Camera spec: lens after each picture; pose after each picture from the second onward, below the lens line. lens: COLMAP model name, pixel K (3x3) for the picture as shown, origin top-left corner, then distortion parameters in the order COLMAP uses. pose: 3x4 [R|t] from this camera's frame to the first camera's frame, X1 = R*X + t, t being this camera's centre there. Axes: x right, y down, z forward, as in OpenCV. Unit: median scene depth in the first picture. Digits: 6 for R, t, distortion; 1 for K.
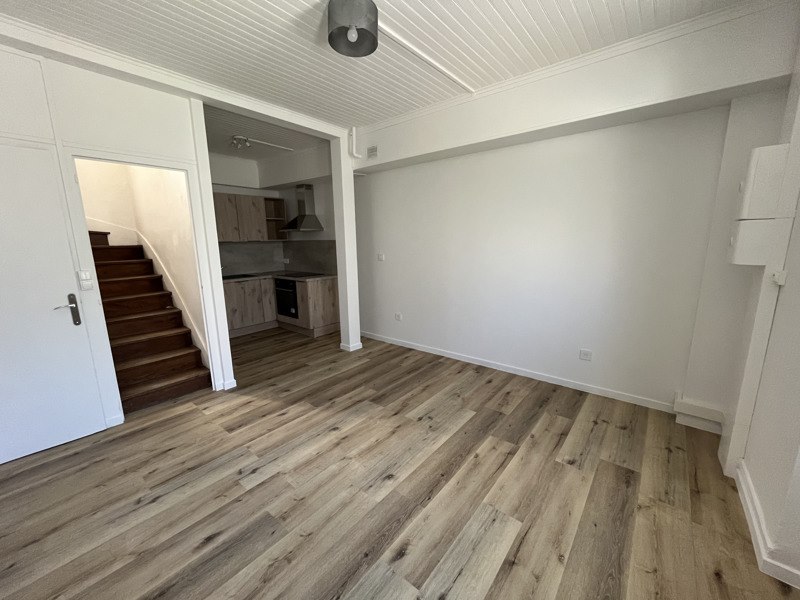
lens RADIAL K [[320.6, 0, 396.7], [0, 320.6, 300.1], [0, 0, 1]] dist [-0.001654, -0.000758]
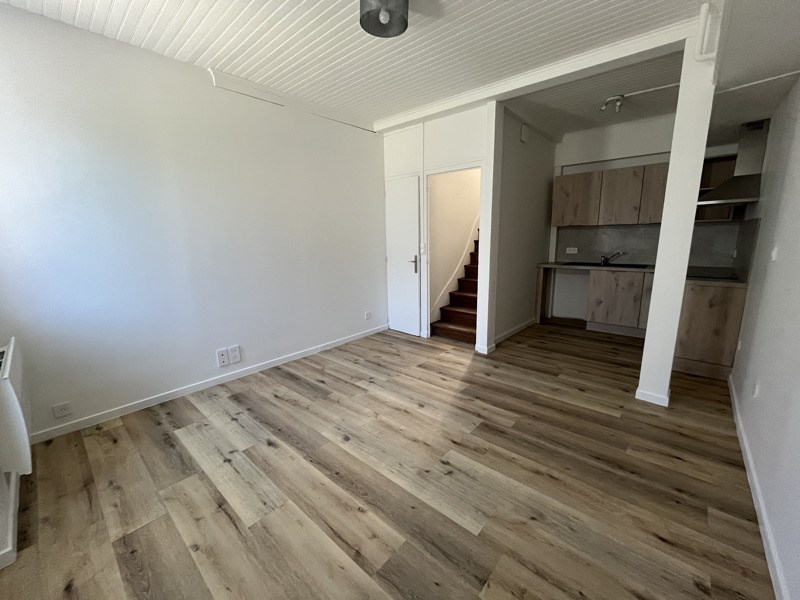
lens RADIAL K [[320.6, 0, 398.0], [0, 320.6, 300.5], [0, 0, 1]] dist [-0.001654, -0.000758]
pose [[-0.024305, 0.215636, -0.976171, 0.644434], [-0.169495, 0.961434, 0.216601, -0.118363], [0.985231, 0.170720, 0.013182, 0.733103]]
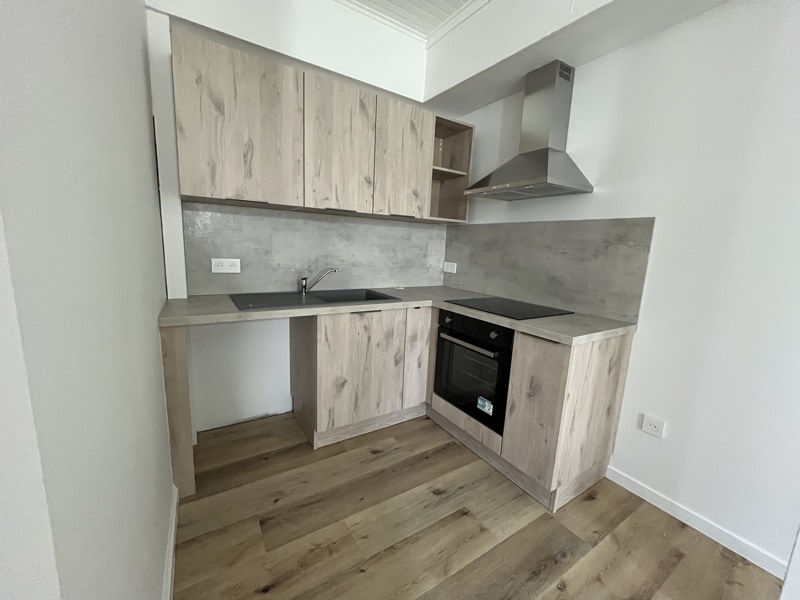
lens RADIAL K [[320.6, 0, 393.5], [0, 320.6, 298.8], [0, 0, 1]] dist [-0.001654, -0.000758]
pose [[0.951682, 0.112975, -0.285549, -0.582512], [-0.120203, 0.992718, -0.007851, -0.128055], [0.282583, 0.041796, 0.958332, 1.076401]]
